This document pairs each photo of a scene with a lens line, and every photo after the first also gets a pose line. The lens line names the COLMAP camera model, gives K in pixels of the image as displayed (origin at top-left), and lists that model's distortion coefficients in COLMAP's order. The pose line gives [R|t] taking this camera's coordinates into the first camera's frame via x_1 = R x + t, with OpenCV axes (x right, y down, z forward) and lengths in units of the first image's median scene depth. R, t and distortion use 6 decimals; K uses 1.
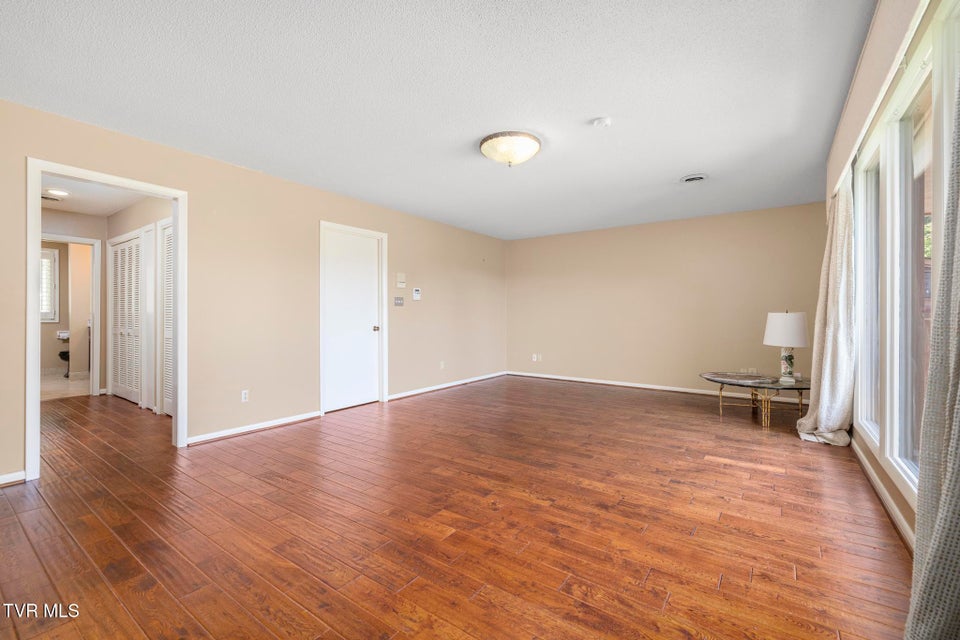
lens RADIAL K [[410.2, 0, 480.0], [0, 410.2, 320.0], [0, 0, 1]] dist [0.000029, -0.000036]
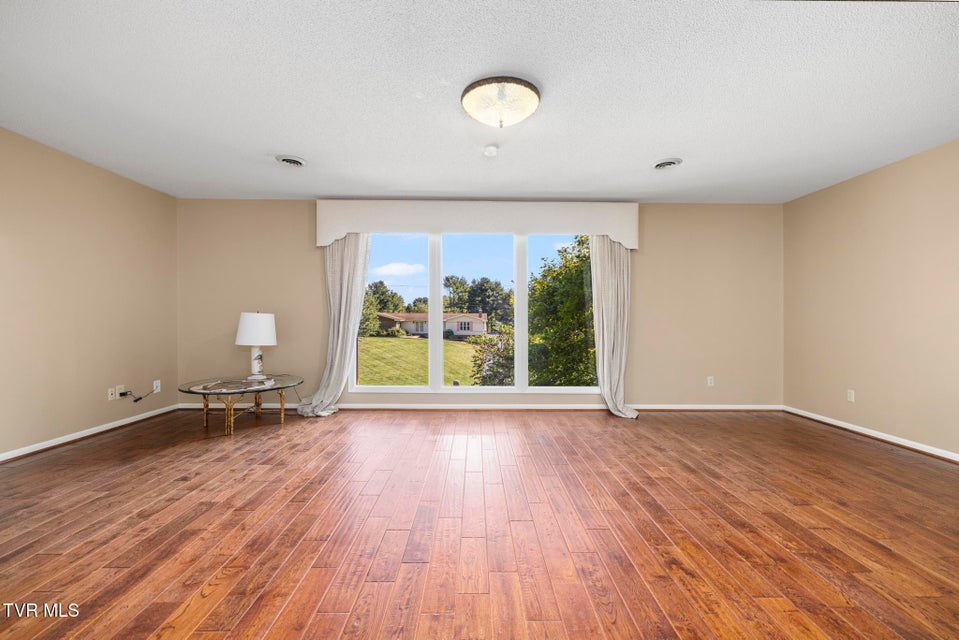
lens RADIAL K [[404.2, 0, 478.3], [0, 404.2, 319.9], [0, 0, 1]] dist [0.000366, 0.000323]
pose [[-0.594395, -0.002459, 0.804169, -0.490569], [0.000491, 0.999994, 0.003421, -0.005116], [-0.804173, 0.002429, -0.594390, 1.403027]]
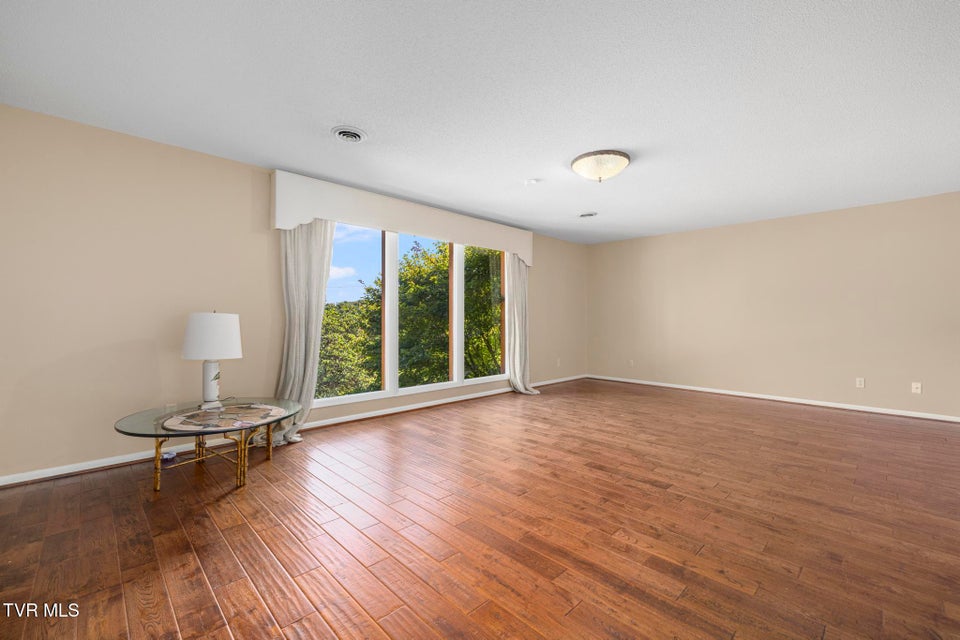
lens RADIAL K [[403.6, 0, 482.5], [0, 403.6, 319.8], [0, 0, 1]] dist [-0.000628, -0.000051]
pose [[-0.984571, -0.001989, 0.174975, 0.179130], [-0.000248, 0.999950, 0.009973, -0.018584], [-0.174986, 0.009776, -0.984522, 1.968938]]
